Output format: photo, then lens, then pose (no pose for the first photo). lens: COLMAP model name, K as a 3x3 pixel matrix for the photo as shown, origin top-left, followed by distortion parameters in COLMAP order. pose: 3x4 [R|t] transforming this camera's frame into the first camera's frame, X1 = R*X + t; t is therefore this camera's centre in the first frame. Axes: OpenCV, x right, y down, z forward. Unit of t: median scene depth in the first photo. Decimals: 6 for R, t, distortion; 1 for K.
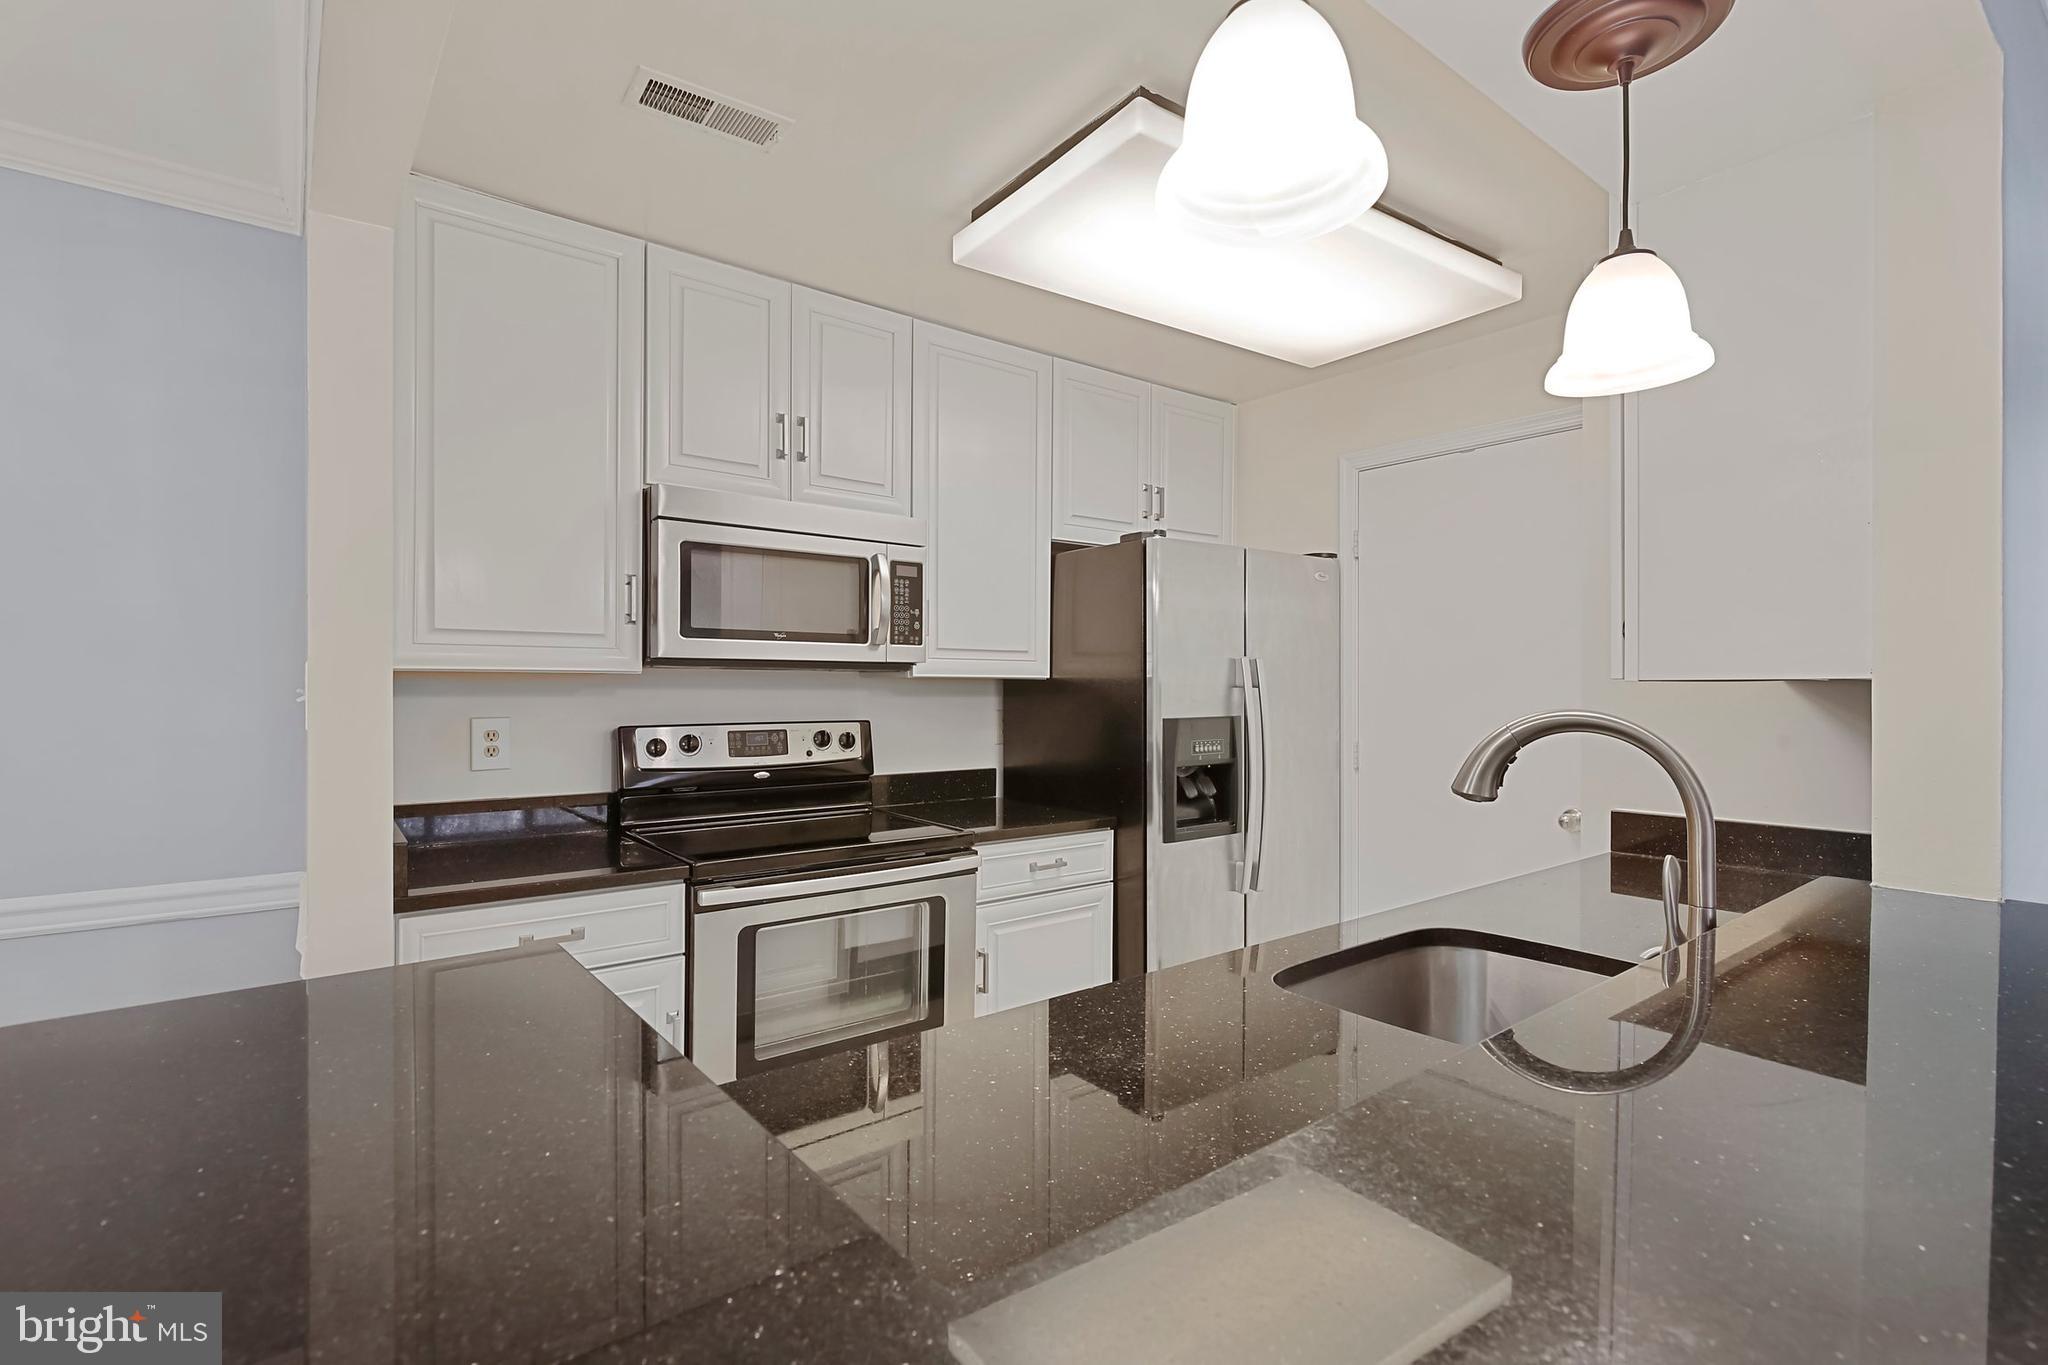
lens RADIAL K [[958.5, 0, 1067.6], [0, 958.5, 686.9], [0, 0, 1]] dist [0.021002, -0.000187]
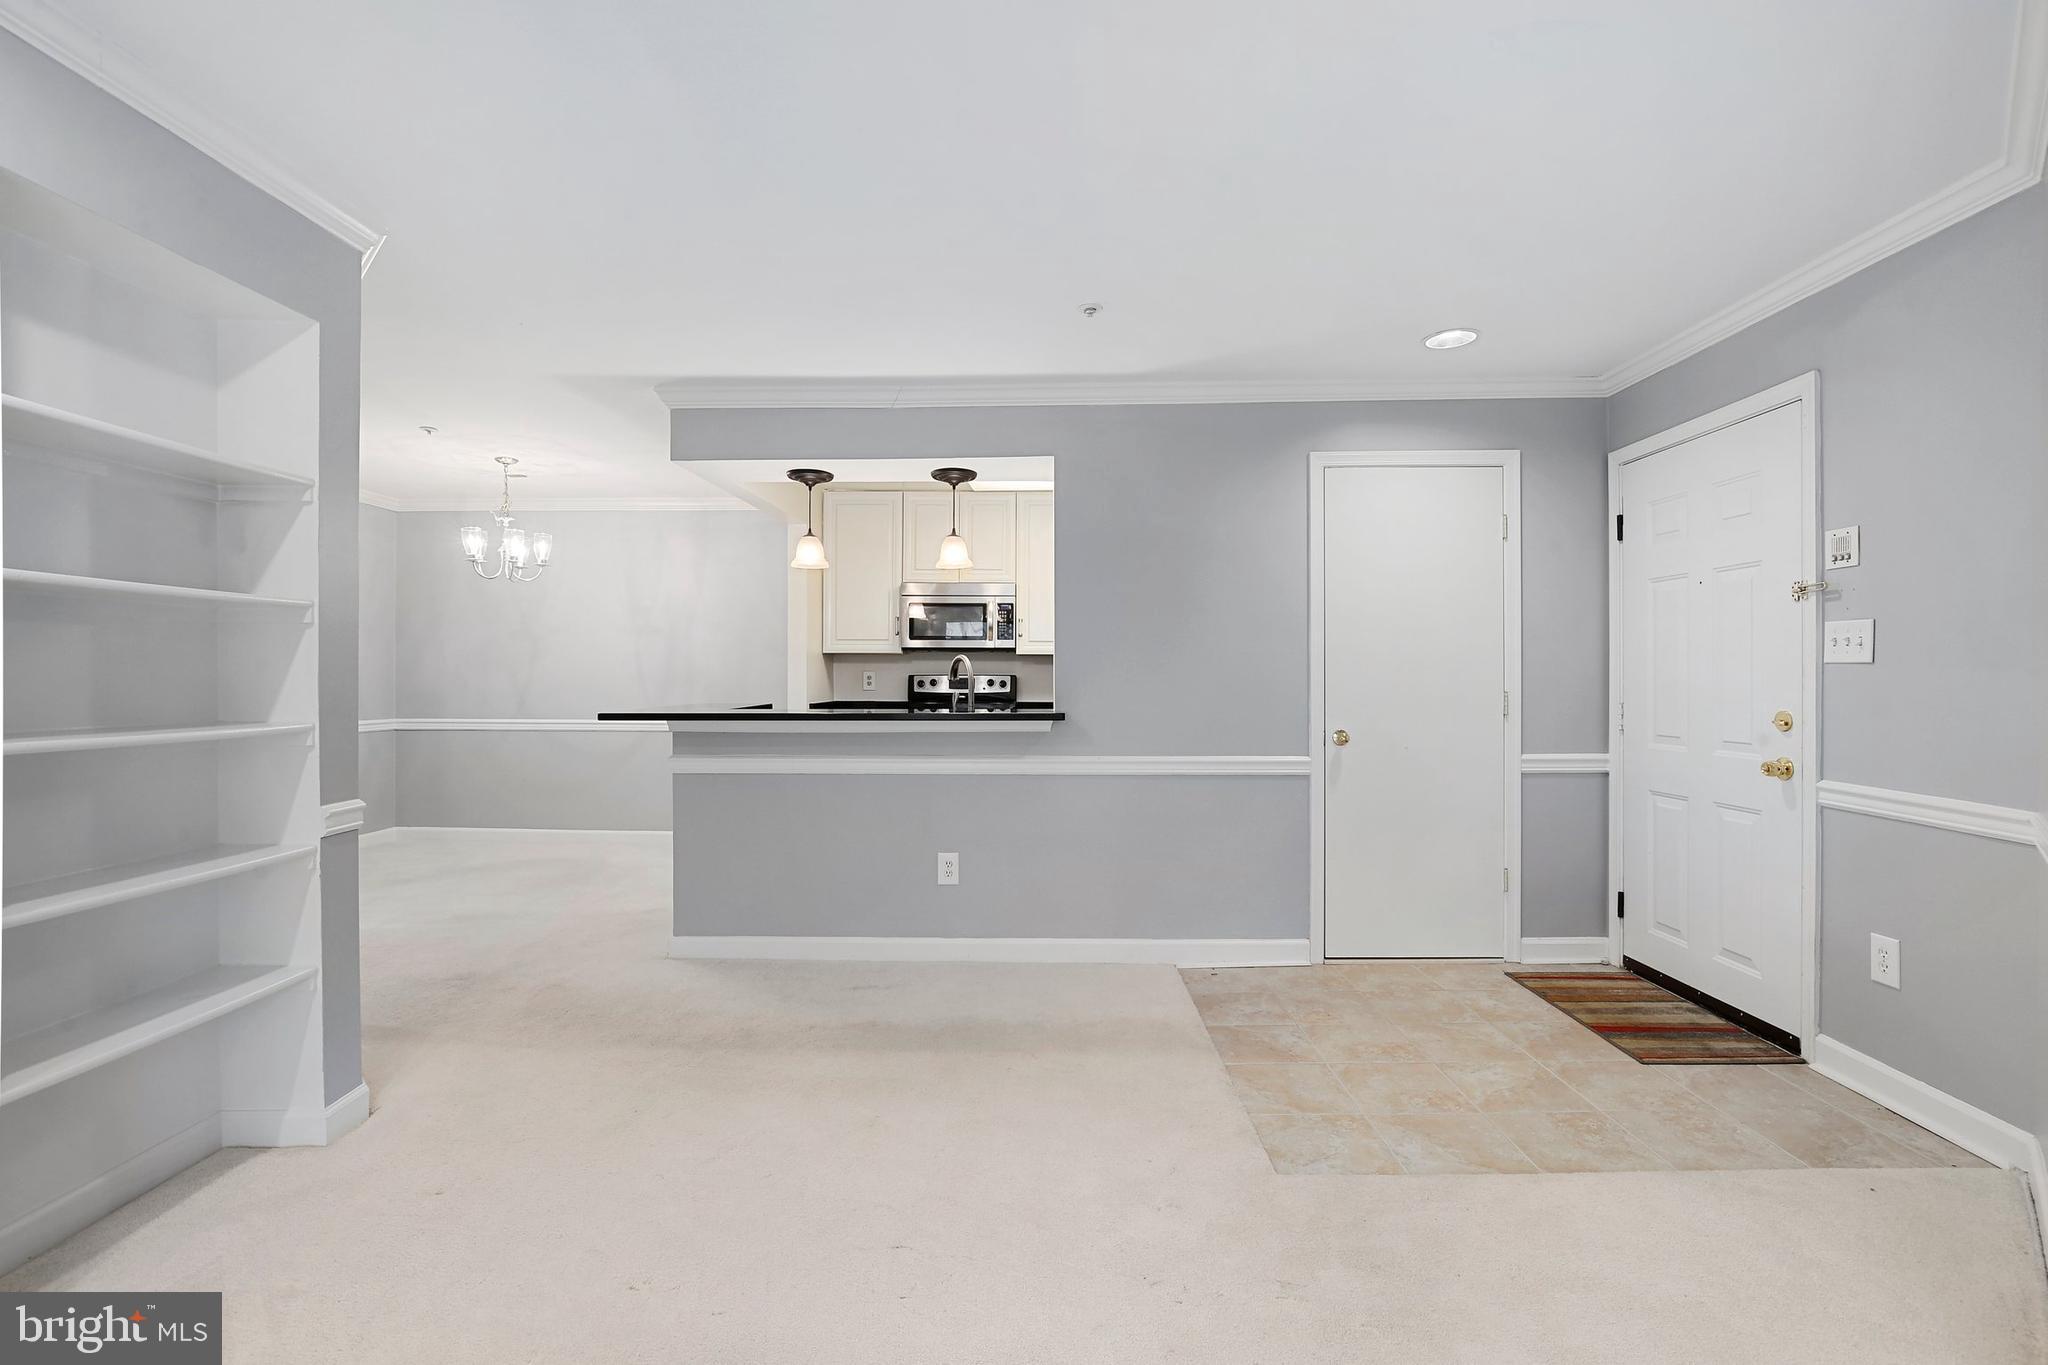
lens RADIAL K [[984.6, 0, 1017.1], [0, 984.6, 676.9], [0, 0, 1]] dist [-0.017885, 0.000216]
pose [[0.762617, -0.000880, -0.646850, 1.368166], [-0.000058, 0.999999, -0.001429, 0.047048], [0.646850, 0.001127, 0.762616, -0.760974]]
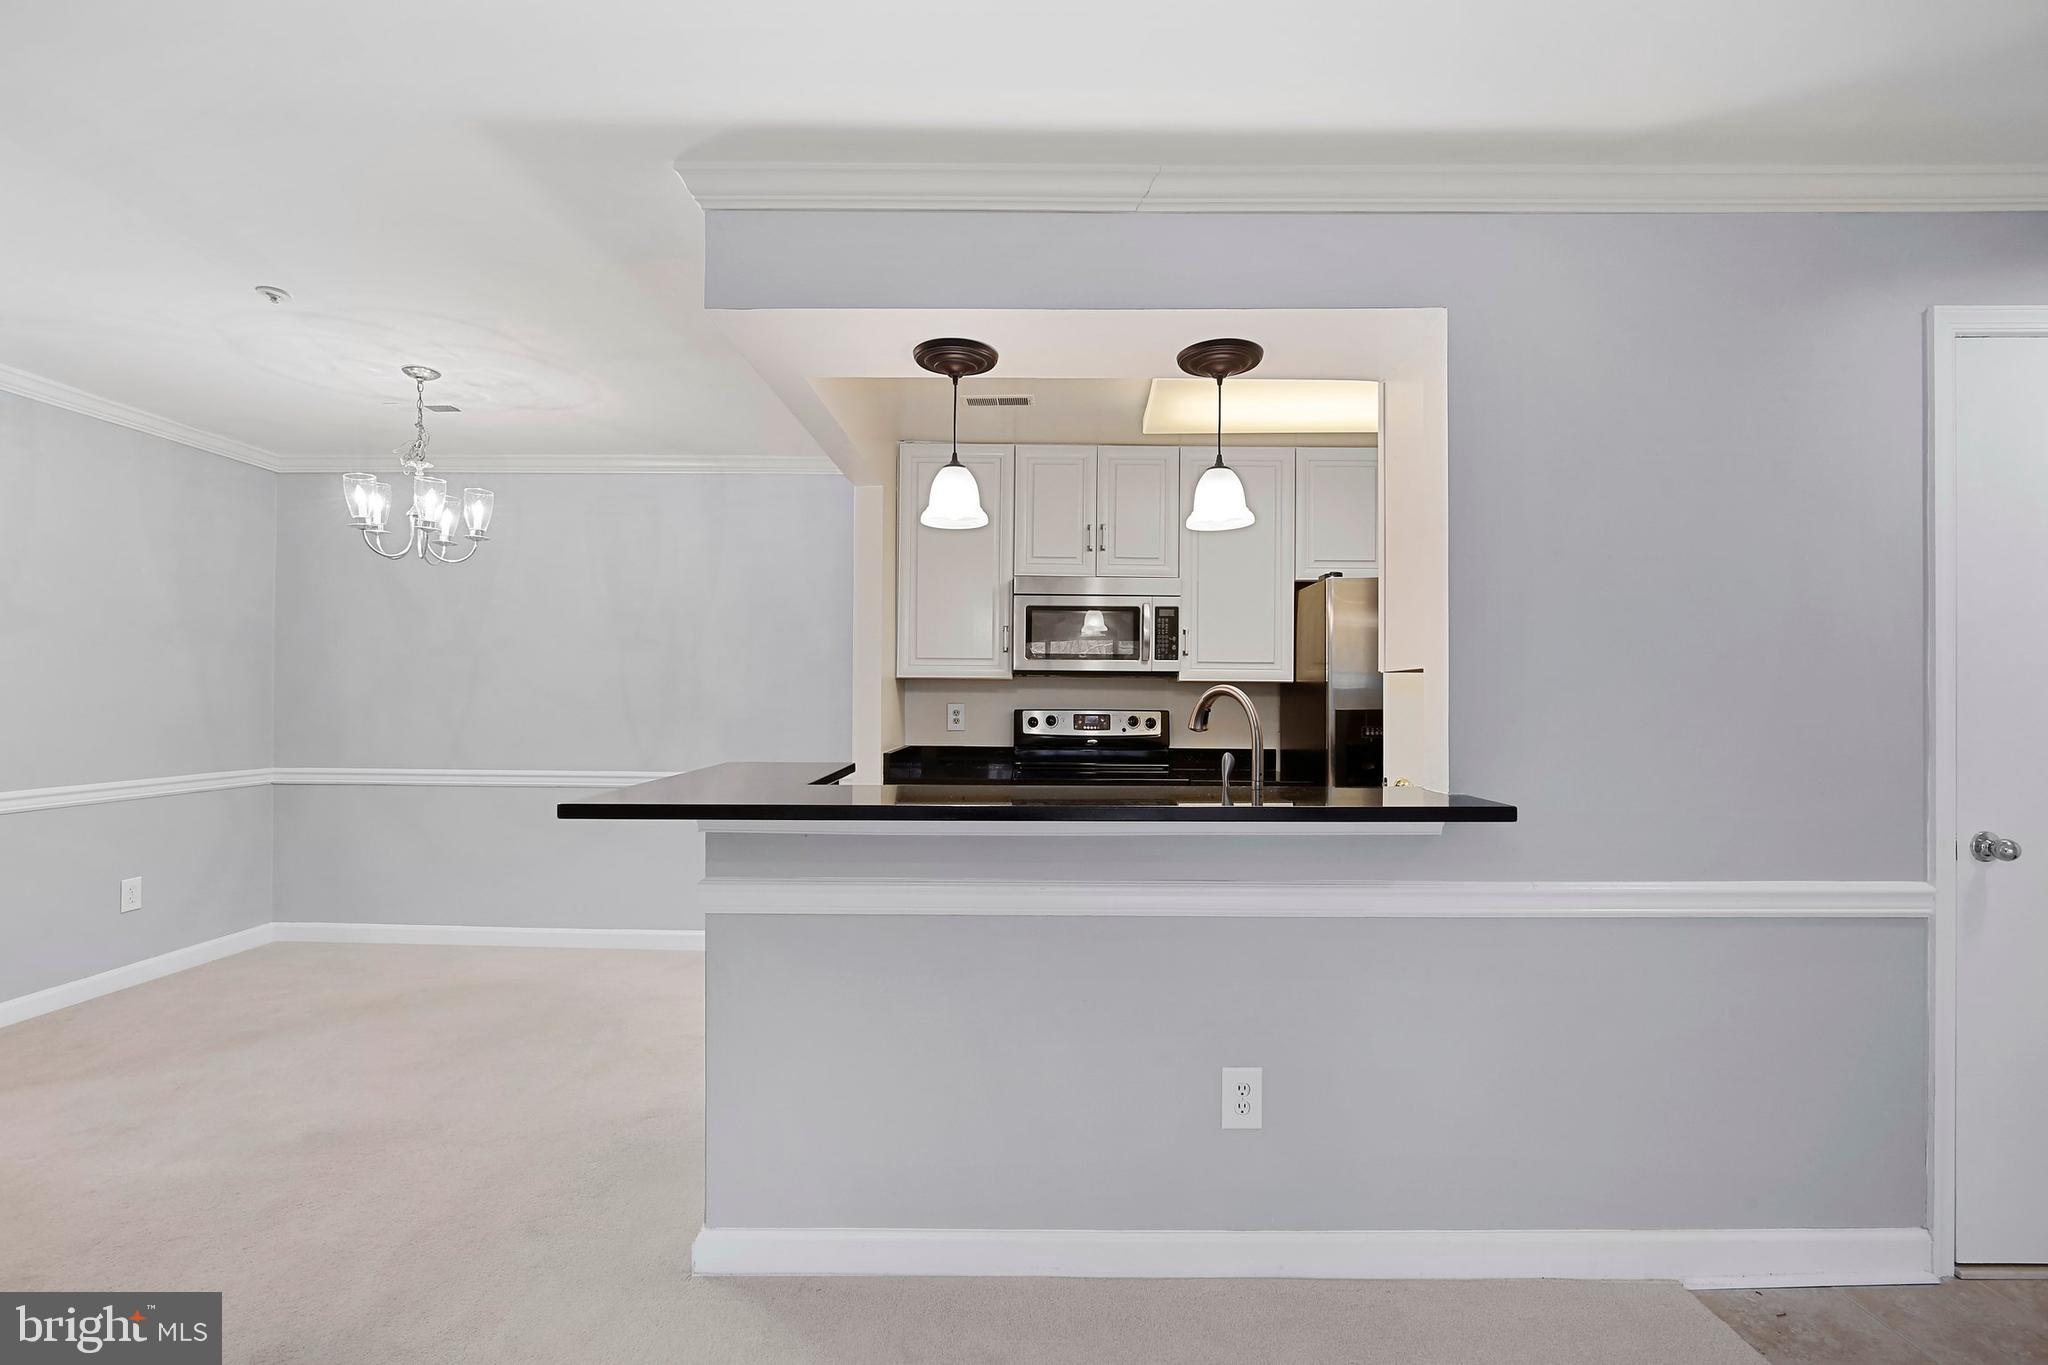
lens RADIAL K [[972.9, 0, 1013.2], [0, 972.9, 696.3], [0, 0, 1]] dist [-0.010896, 0.000111]
pose [[0.777191, 0.001112, -0.629264, 0.635347], [-0.004998, 0.999978, -0.004407, 0.023083], [0.629245, 0.006570, 0.777179, -0.384093]]
